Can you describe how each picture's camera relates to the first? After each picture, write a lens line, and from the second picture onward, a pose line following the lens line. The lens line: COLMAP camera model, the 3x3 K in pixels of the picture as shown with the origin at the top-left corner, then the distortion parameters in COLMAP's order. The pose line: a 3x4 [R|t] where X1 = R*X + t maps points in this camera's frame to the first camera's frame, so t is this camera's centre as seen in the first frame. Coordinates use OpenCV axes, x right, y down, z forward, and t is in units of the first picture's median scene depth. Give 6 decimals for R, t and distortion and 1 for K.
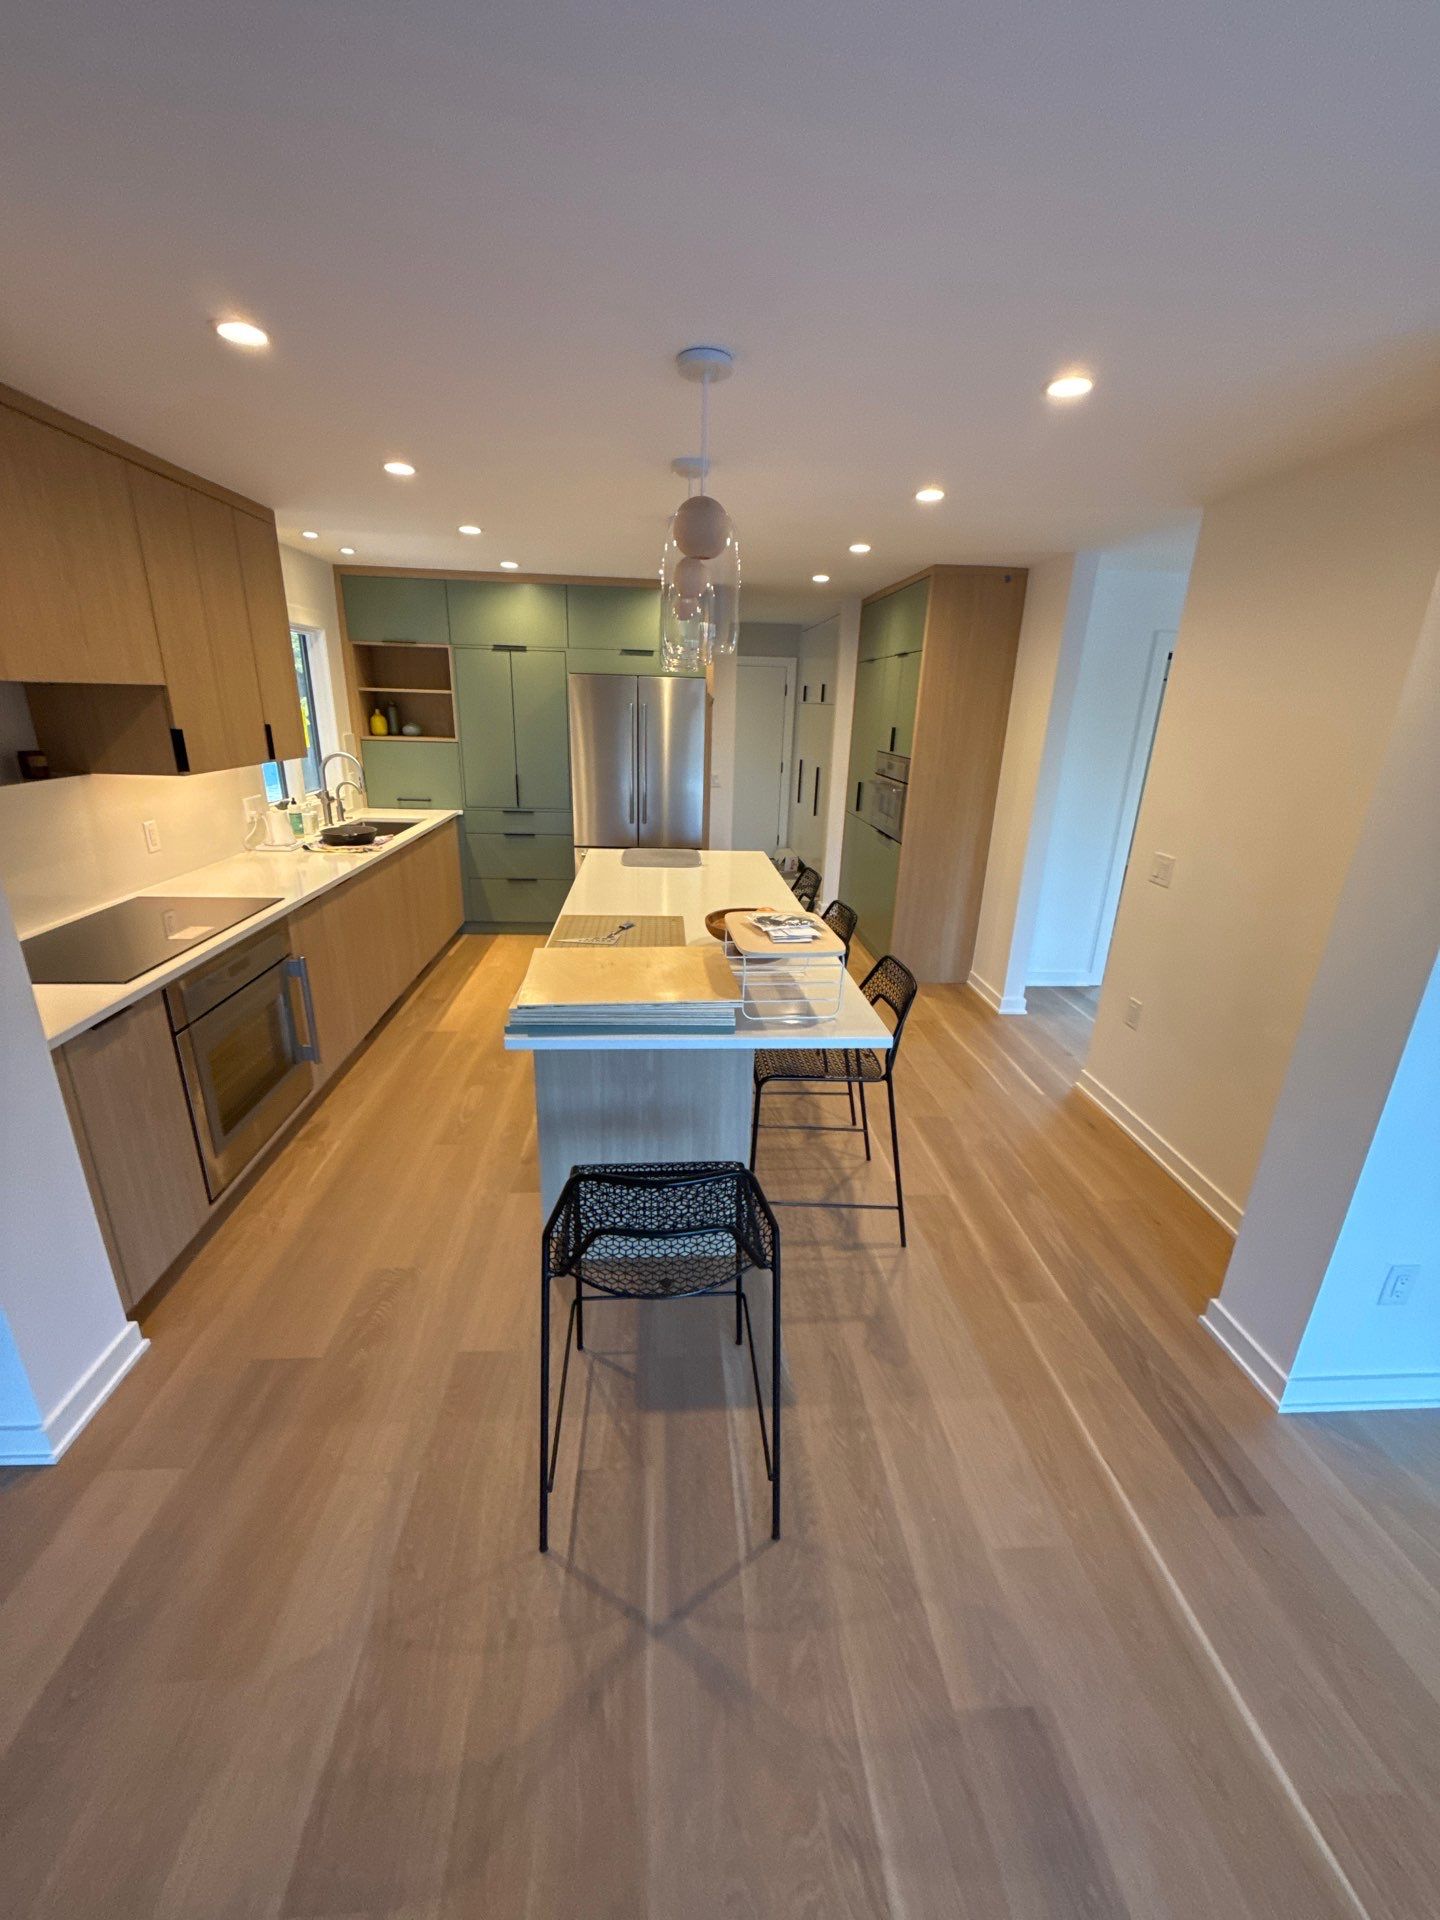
lens RADIAL K [[763.4, 0, 717.0], [0, 763.4, 959.2], [0, 0, 1]] dist [-0.000746, -0.000149]
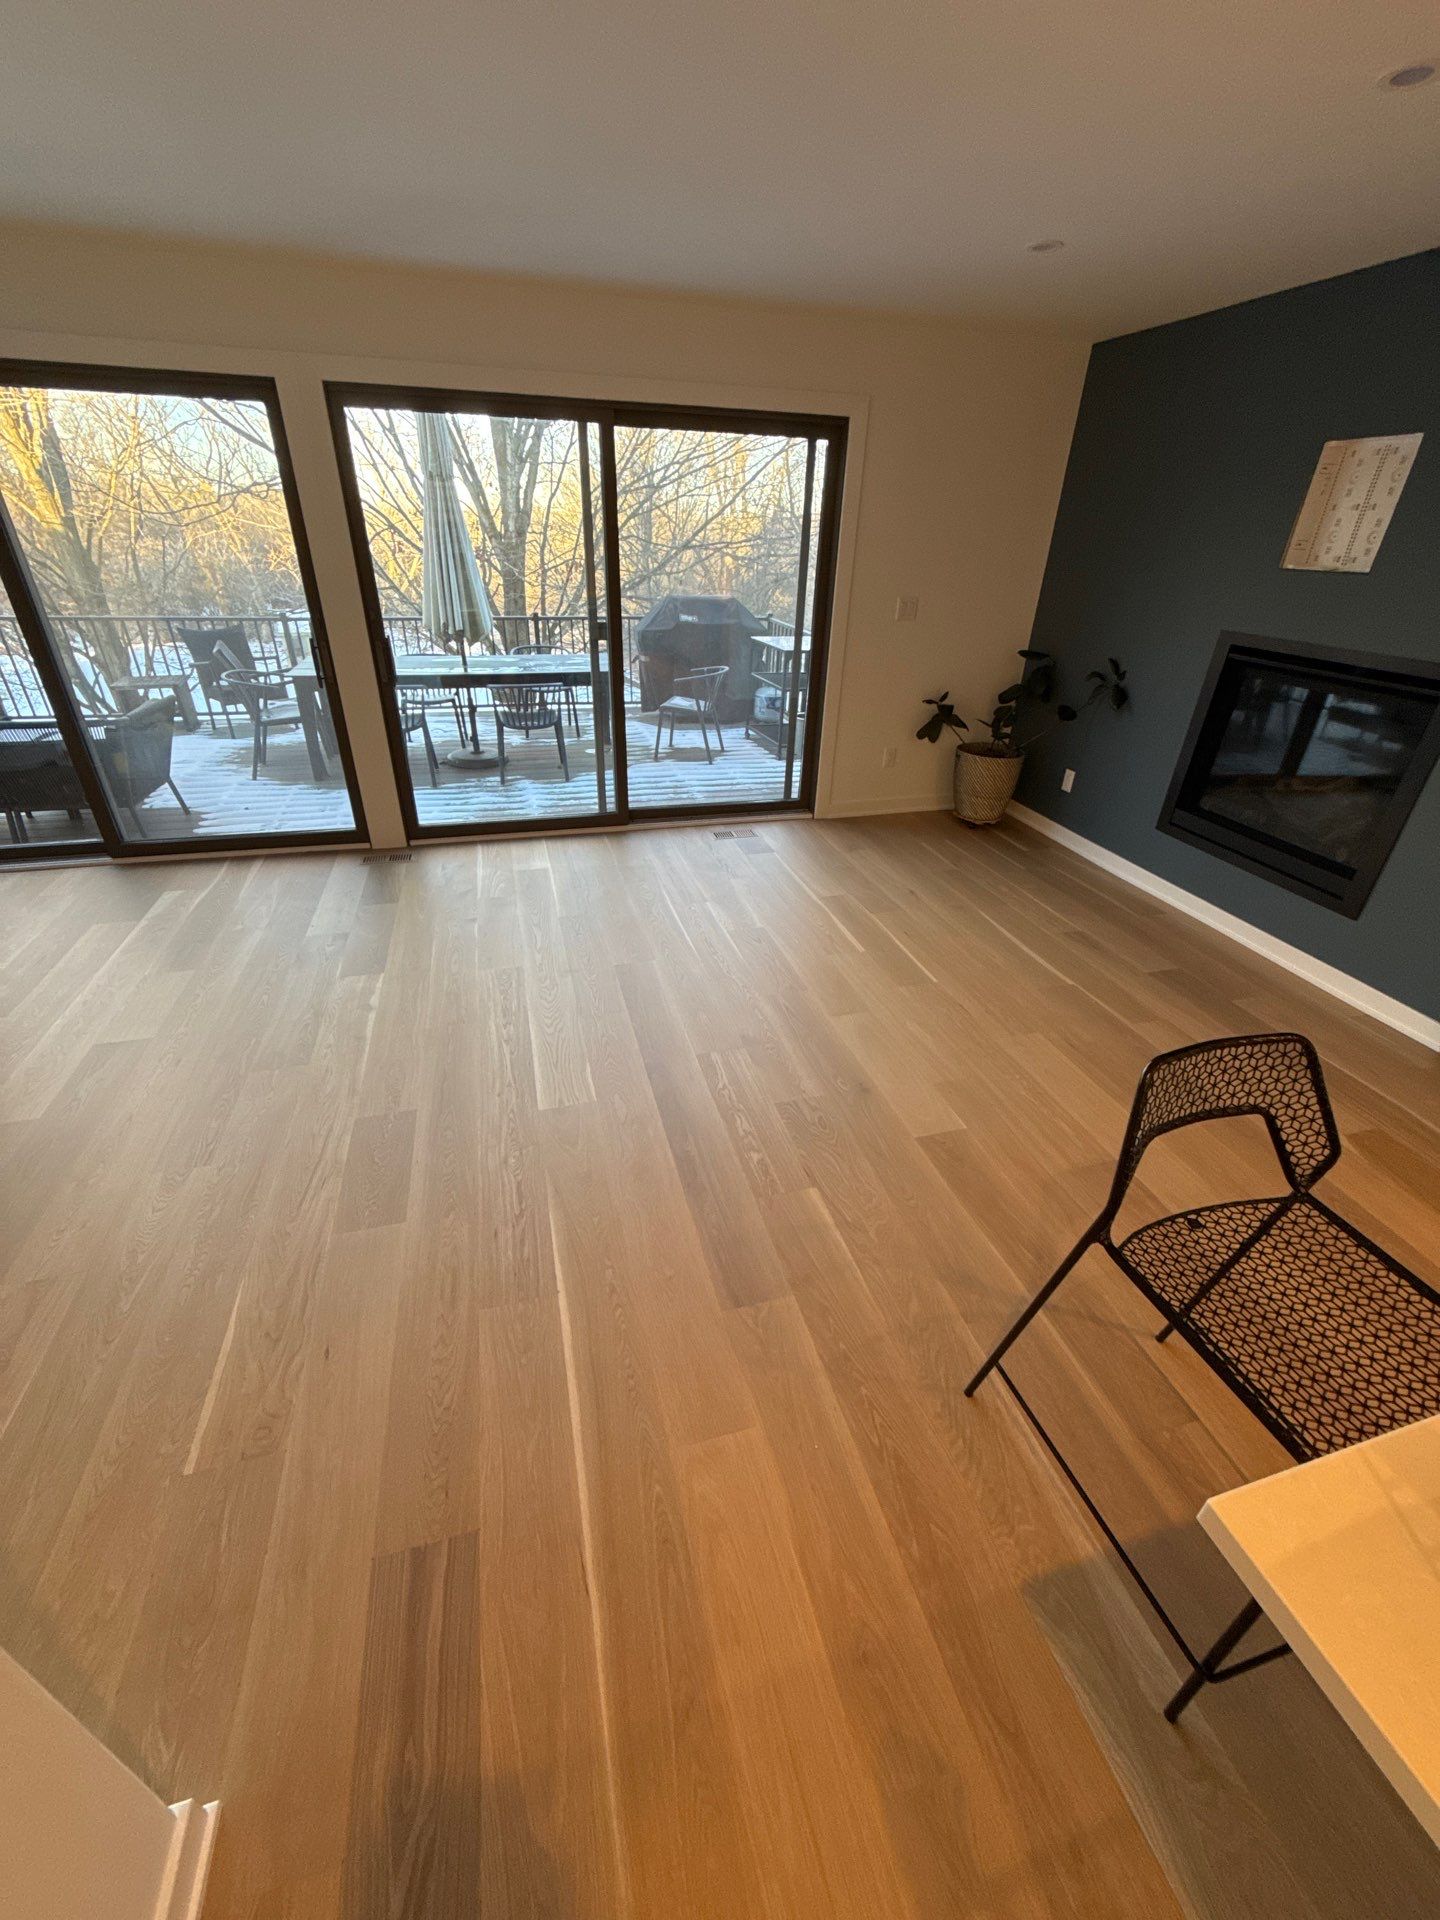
lens RADIAL K [[763.4, 0, 717.0], [0, 763.4, 959.2], [0, 0, 1]] dist [-0.000746, -0.000149]
pose [[-0.977511, 0.055679, -0.203403, 0.312147], [-0.115336, 0.666334, 0.736679, -0.170087], [0.176552, 0.743571, -0.644927, 0.647405]]
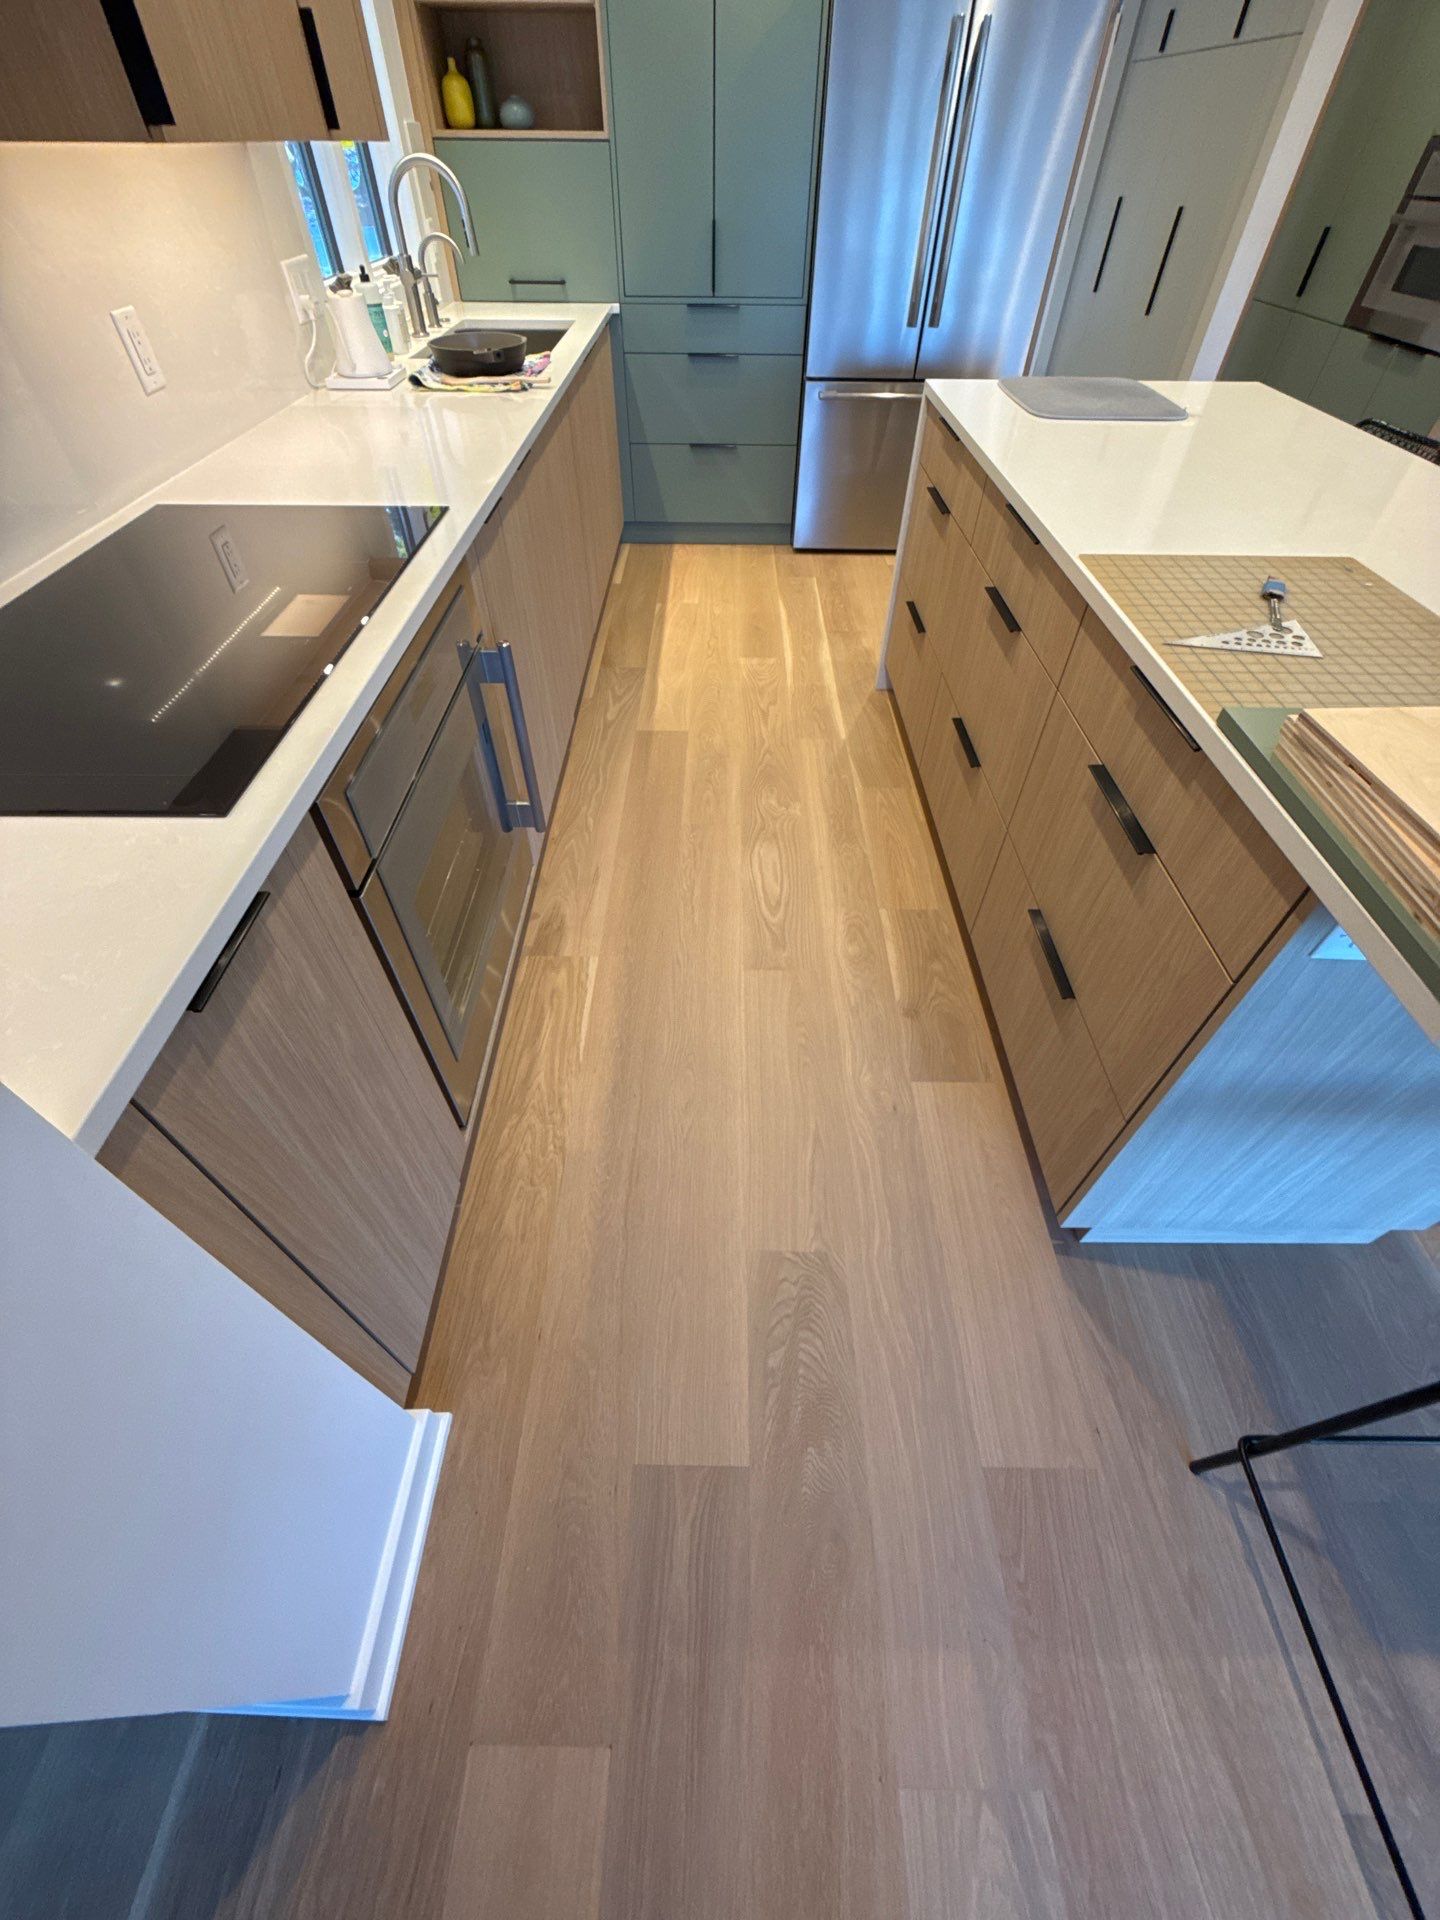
lens RADIAL K [[763.4, 0, 717.0], [0, 763.4, 959.2], [0, 0, 1]] dist [-0.000746, -0.000149]
pose [[0.996820, 0.041830, -0.067827, -0.363253], [-0.004485, 0.879250, 0.476340, -0.060674], [0.079562, -0.474521, 0.876641, 0.472688]]
